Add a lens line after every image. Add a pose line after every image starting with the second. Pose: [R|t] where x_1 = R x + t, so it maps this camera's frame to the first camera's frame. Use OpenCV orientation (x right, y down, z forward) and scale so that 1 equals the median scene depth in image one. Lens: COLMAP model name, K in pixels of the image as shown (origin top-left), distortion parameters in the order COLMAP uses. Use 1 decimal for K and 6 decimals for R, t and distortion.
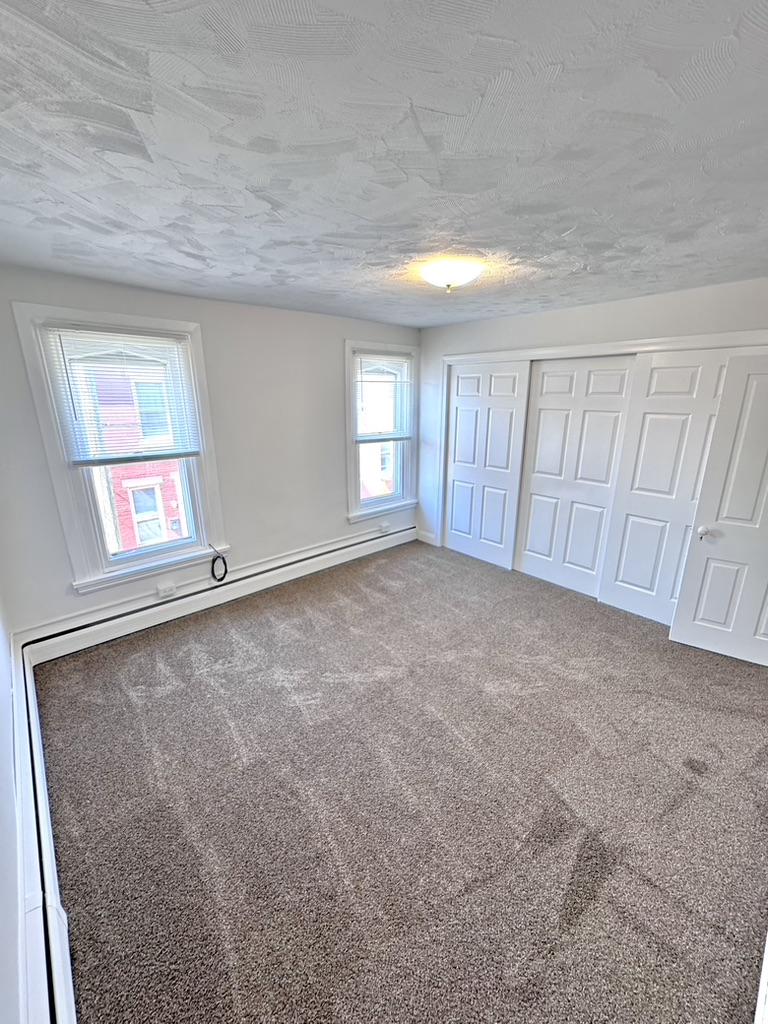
lens RADIAL K [[405.2, 0, 384.0], [0, 405.2, 512.0], [0, 0, 1]] dist [-0.002178, -0.000222]
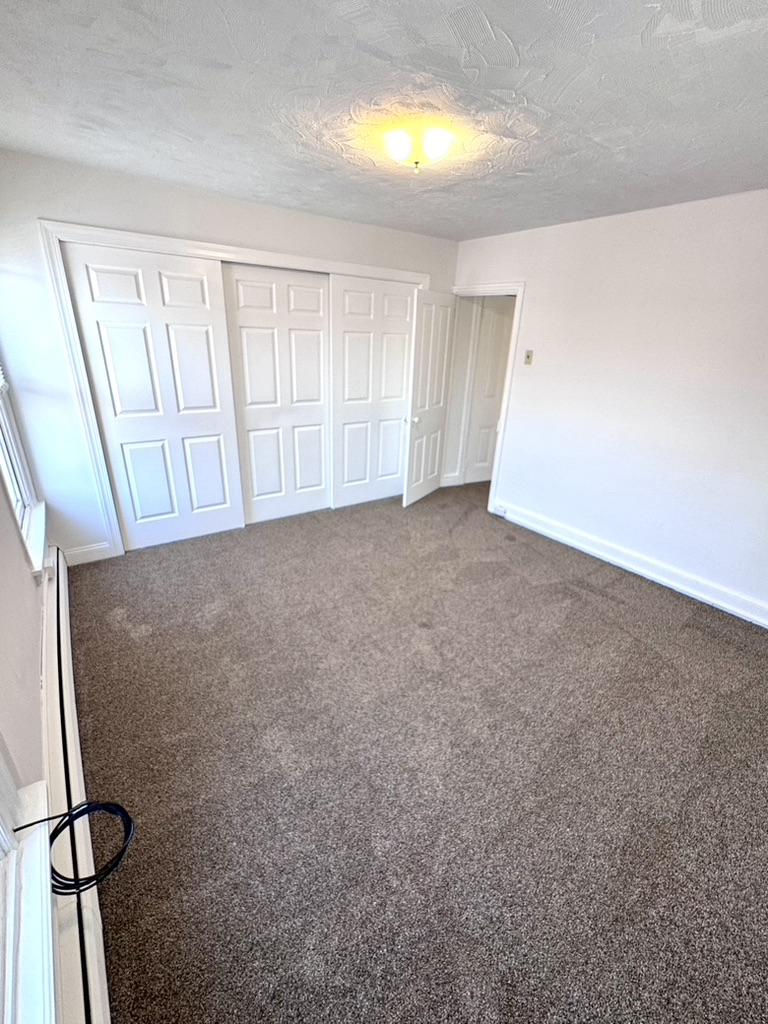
lens RADIAL K [[451.6, 0, 384.0], [0, 451.6, 512.0], [0, 0, 1]] dist [0.012324, -0.000055]
pose [[0.111027, -0.378446, 0.918940, -0.547620], [0.233518, 0.908703, 0.346016, -0.153285], [-0.965993, 0.176172, 0.189265, 0.573812]]
